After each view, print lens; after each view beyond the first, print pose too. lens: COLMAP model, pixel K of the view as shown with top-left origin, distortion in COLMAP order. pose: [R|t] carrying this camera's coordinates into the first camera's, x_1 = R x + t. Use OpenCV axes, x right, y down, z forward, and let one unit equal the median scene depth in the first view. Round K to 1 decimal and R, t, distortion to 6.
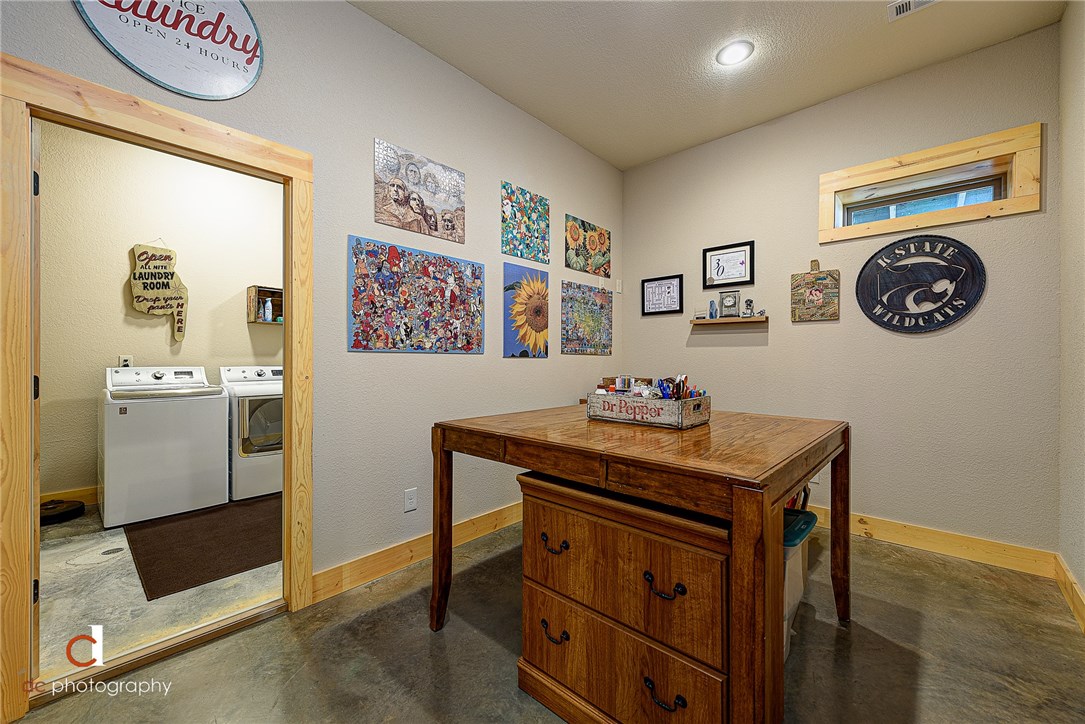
lens RADIAL K [[425.1, 0, 544.8], [0, 425.1, 360.5], [0, 0, 1]] dist [-0.000598, -0.001534]
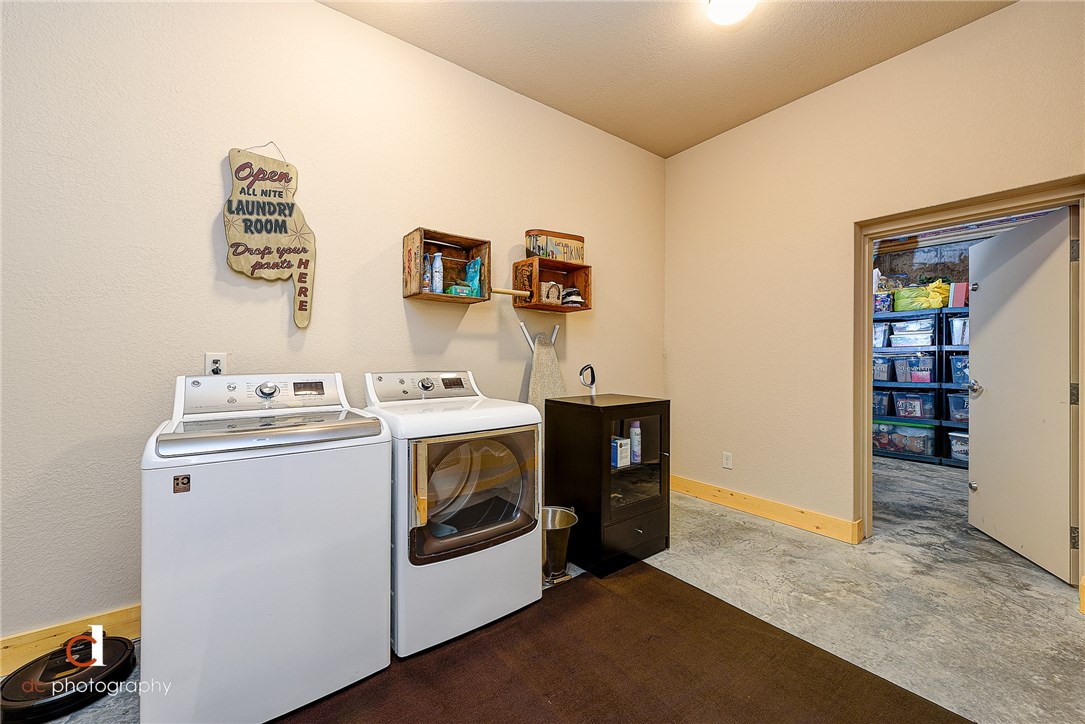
lens RADIAL K [[425.1, 0, 542.1], [0, 425.1, 360.2], [0, 0, 1]] dist [-0.000598, -0.001534]
pose [[0.979080, 0.000914, -0.203475, -0.450229], [-0.000838, 1.000000, 0.000458, -0.002696], [0.203475, -0.000278, 0.979080, 0.531382]]
